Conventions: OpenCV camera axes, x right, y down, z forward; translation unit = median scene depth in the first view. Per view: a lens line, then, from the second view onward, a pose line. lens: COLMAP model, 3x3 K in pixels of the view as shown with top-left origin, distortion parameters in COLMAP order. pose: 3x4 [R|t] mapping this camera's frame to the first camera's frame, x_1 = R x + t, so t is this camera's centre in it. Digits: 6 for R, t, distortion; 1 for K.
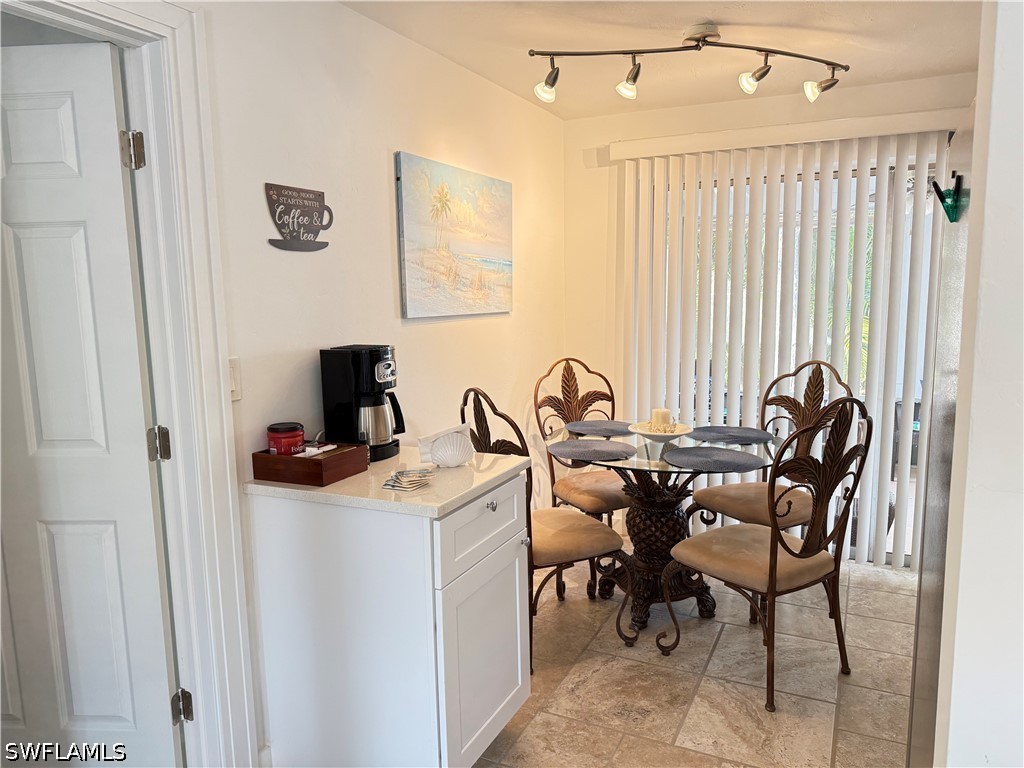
lens RADIAL K [[717.5, 0, 512.0], [0, 717.5, 384.0], [0, 0, 1]] dist [0.008438, -0.001849]
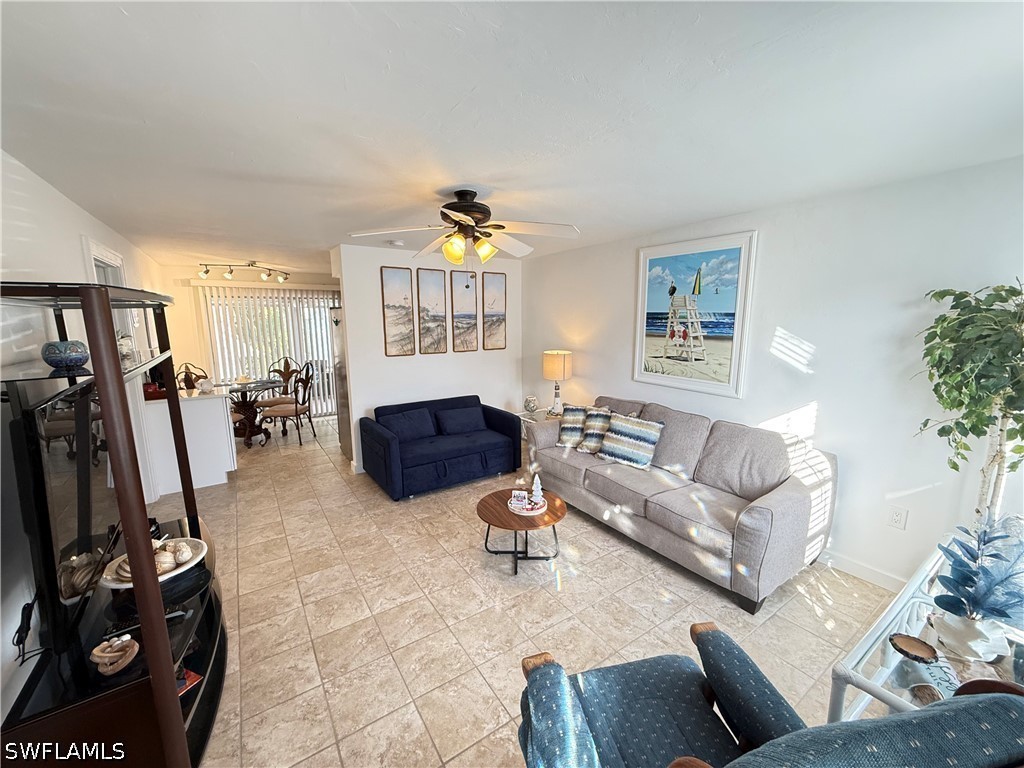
lens RADIAL K [[408.5, 0, 512.0], [0, 408.5, 384.0], [0, 0, 1]] dist [-0.000212, -0.000032]
pose [[0.501330, -0.122479, 0.856544, -0.810105], [0.114106, 0.990644, 0.074869, 0.083564], [-0.857700, 0.060203, 0.510615, -0.987431]]
